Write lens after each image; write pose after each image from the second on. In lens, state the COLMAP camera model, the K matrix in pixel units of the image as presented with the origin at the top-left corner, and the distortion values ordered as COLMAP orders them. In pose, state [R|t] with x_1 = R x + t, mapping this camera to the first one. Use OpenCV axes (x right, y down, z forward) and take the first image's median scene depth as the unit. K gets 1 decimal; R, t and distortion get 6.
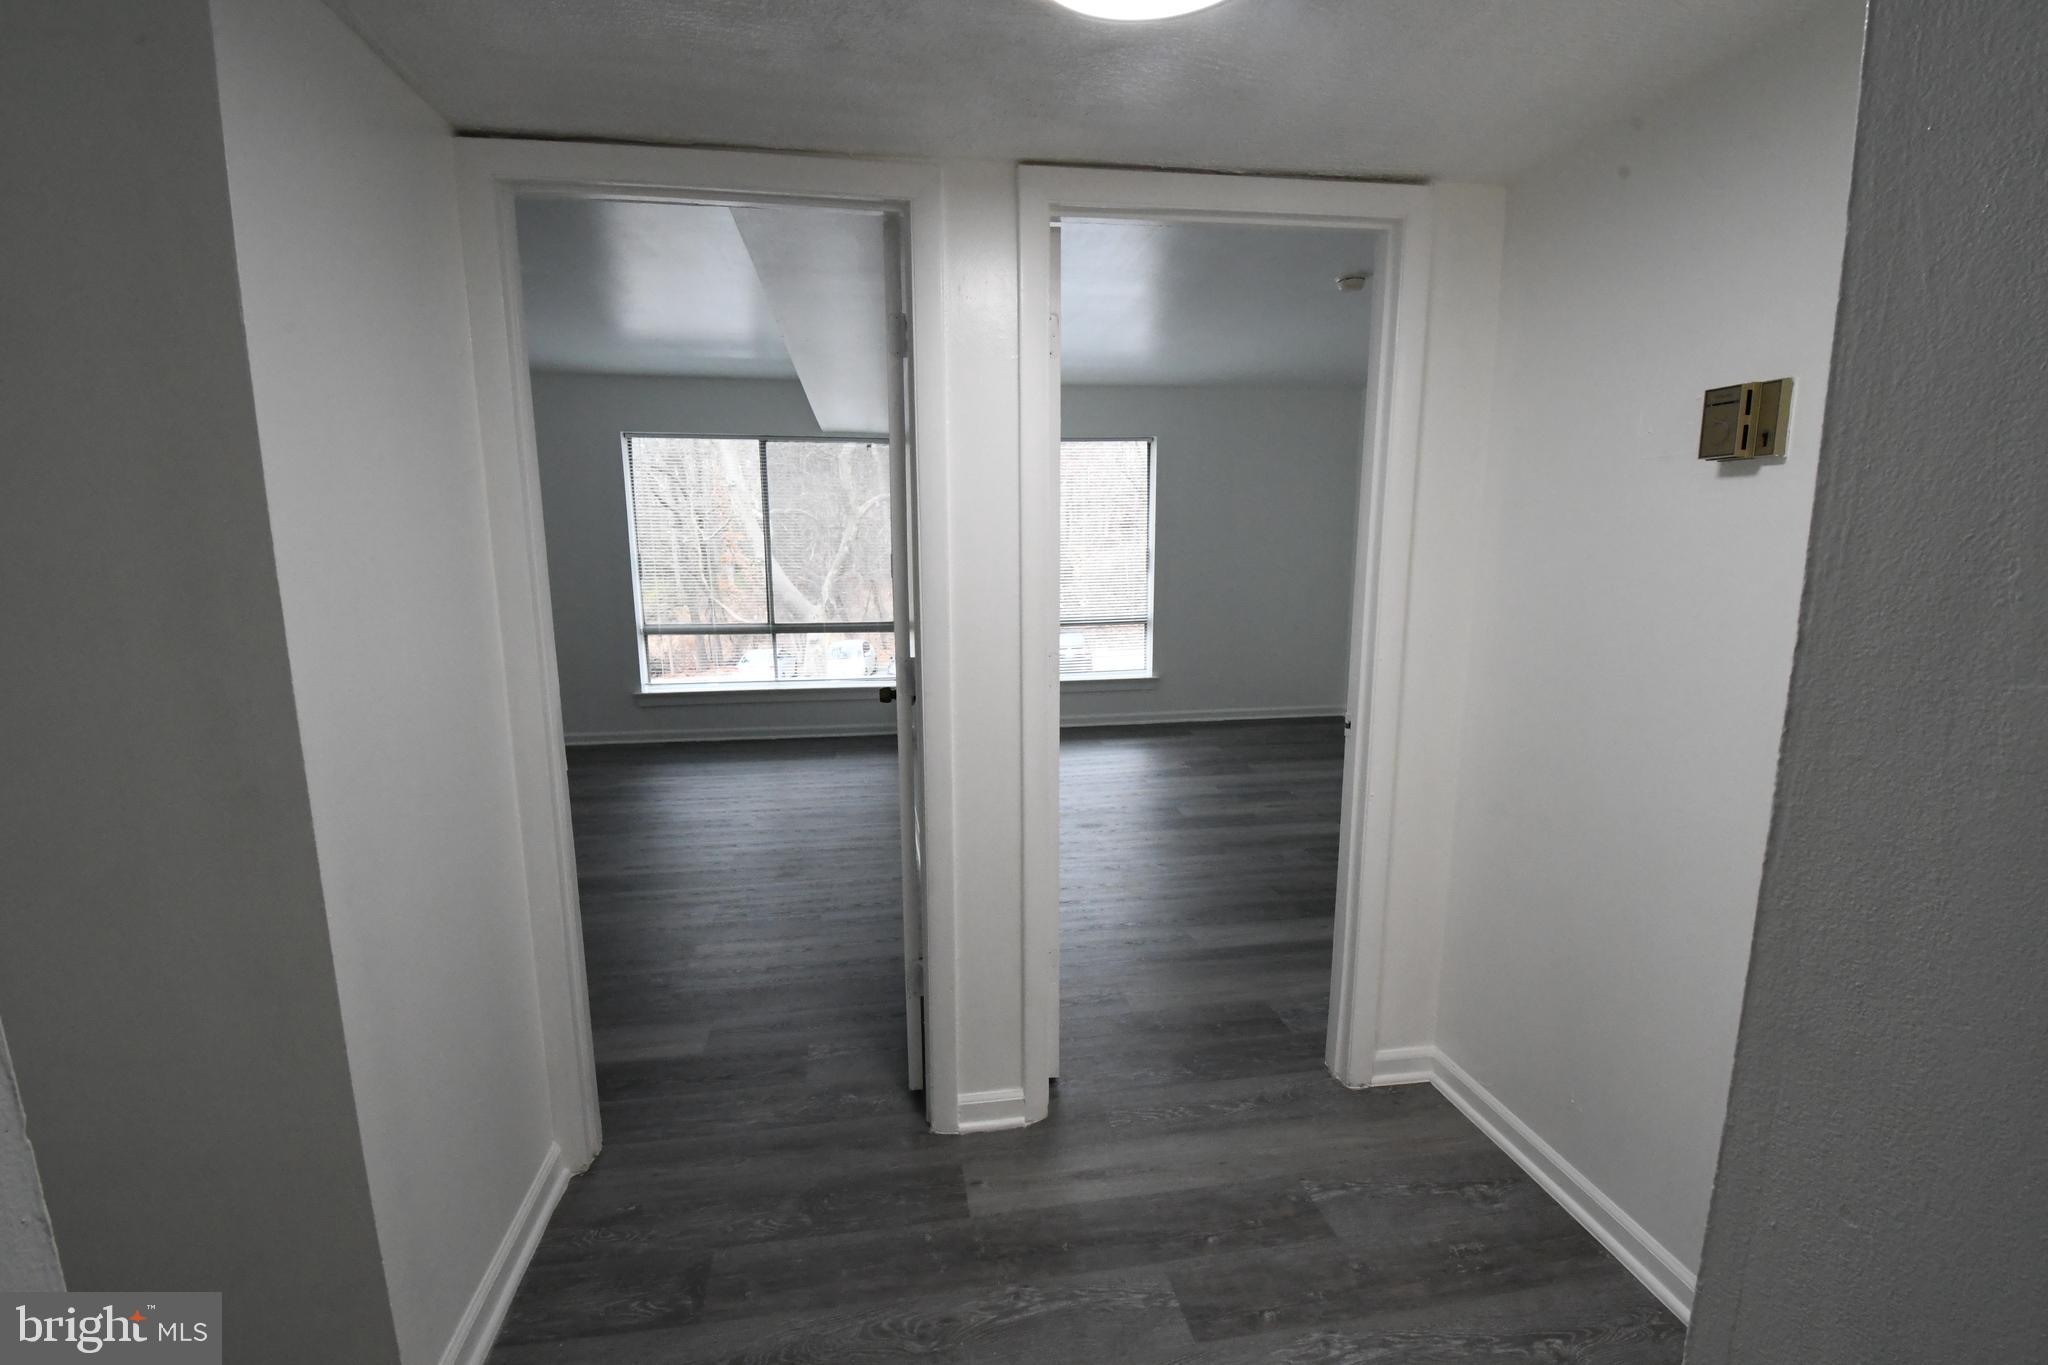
lens RADIAL K [[897.0, 0, 1019.8], [0, 897.0, 695.7], [0, 0, 1]] dist [-0.006715, -0.008638]
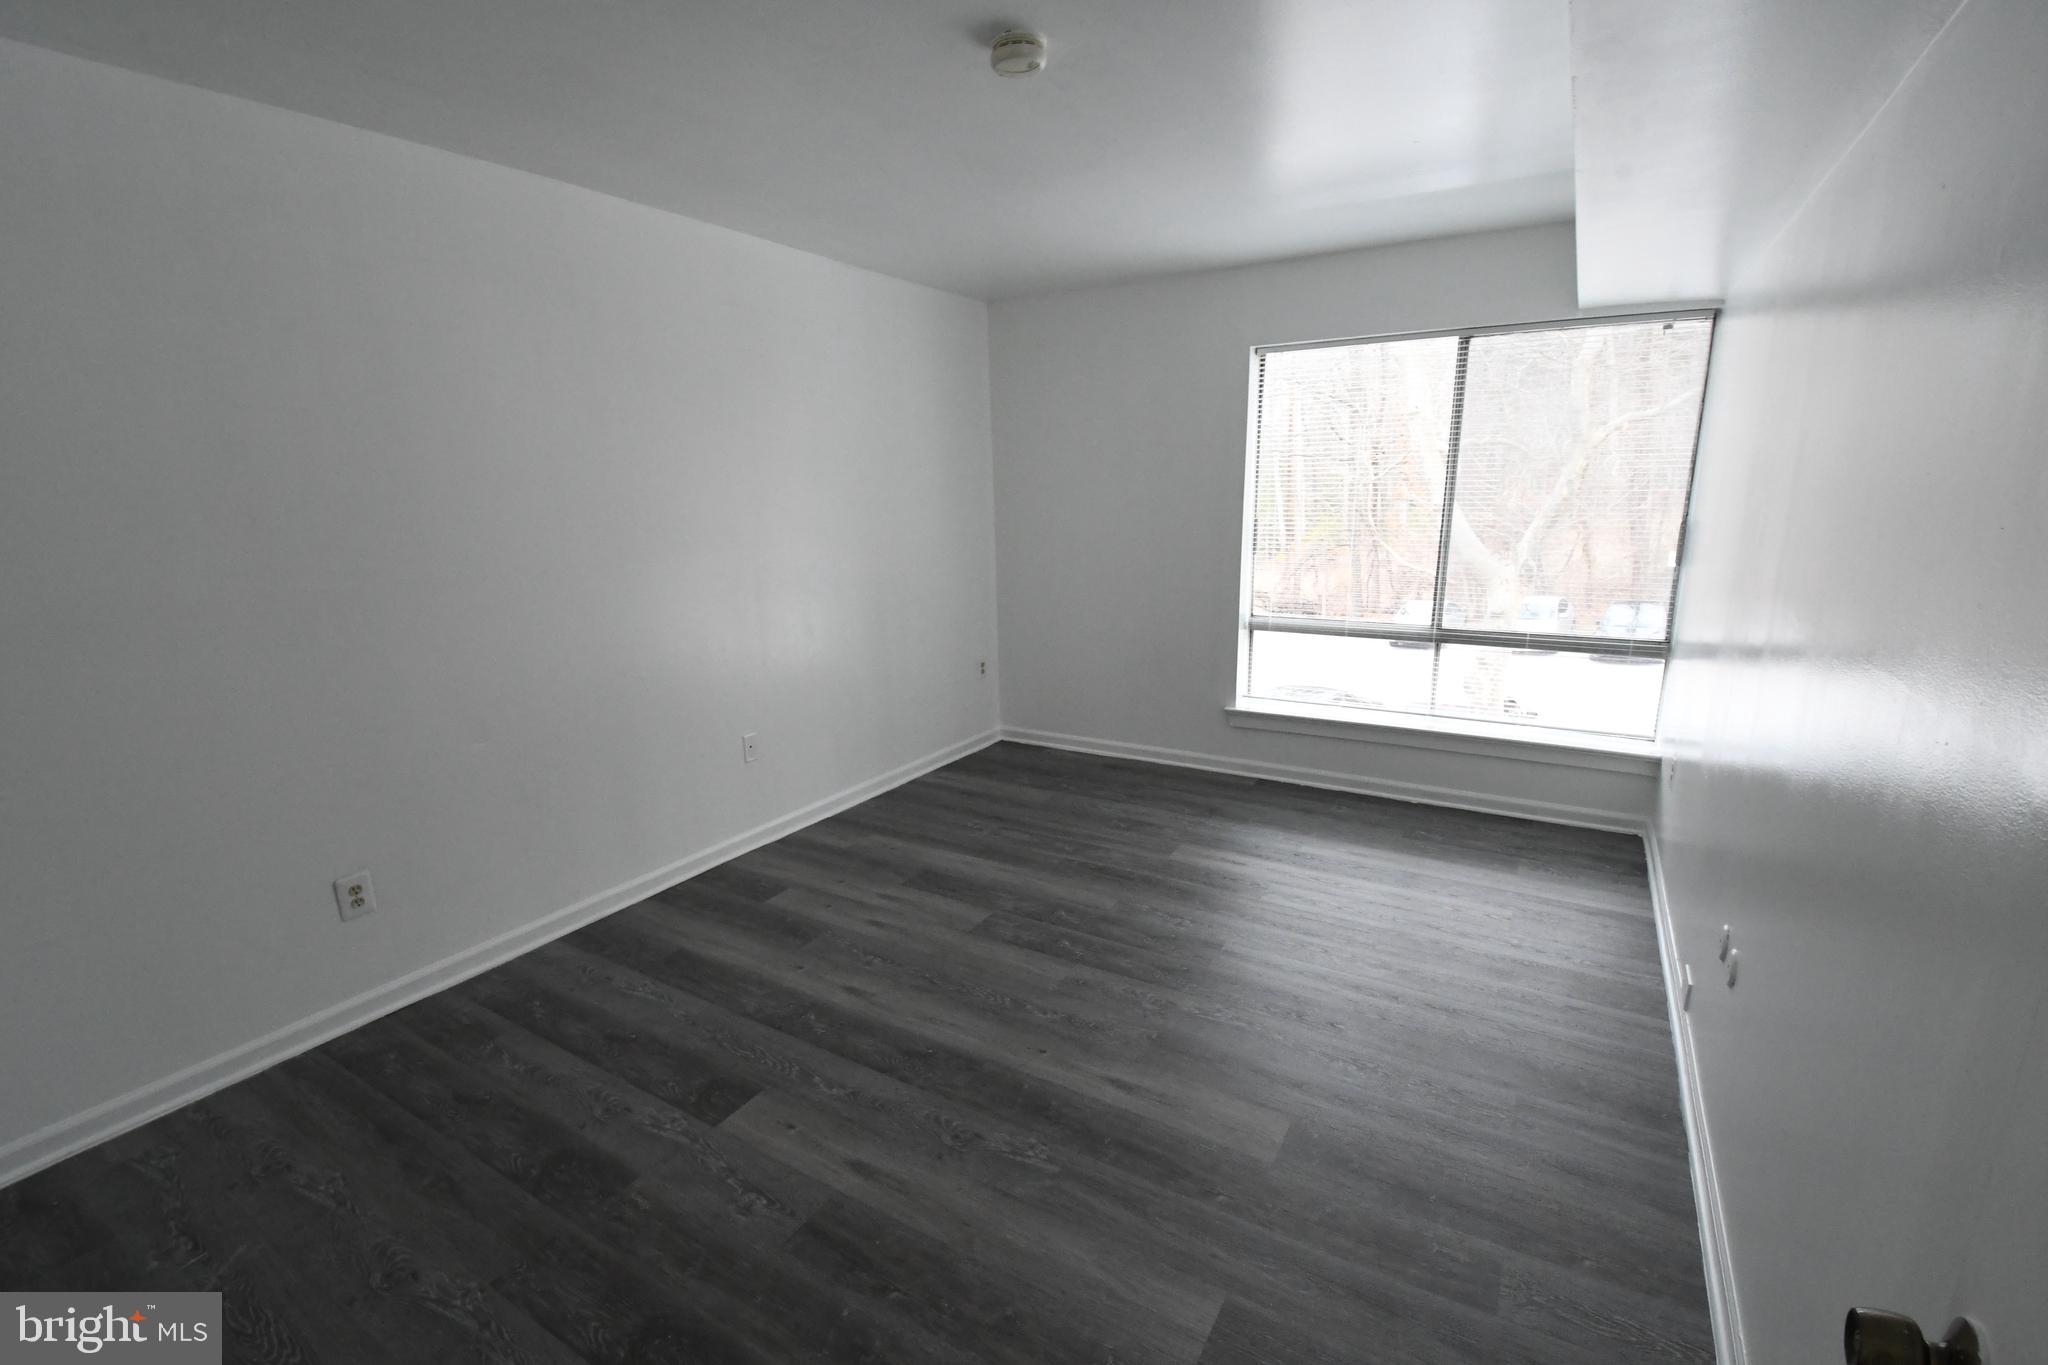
lens RADIAL K [[897.0, 0, 1002.6], [0, 897.0, 692.4], [0, 0, 1]] dist [-0.006715, -0.008638]
pose [[0.747783, 0.148047, -0.647226, -0.091565], [-0.100151, 0.988820, 0.110472, -0.080150], [0.656346, -0.017789, 0.754251, 0.325633]]
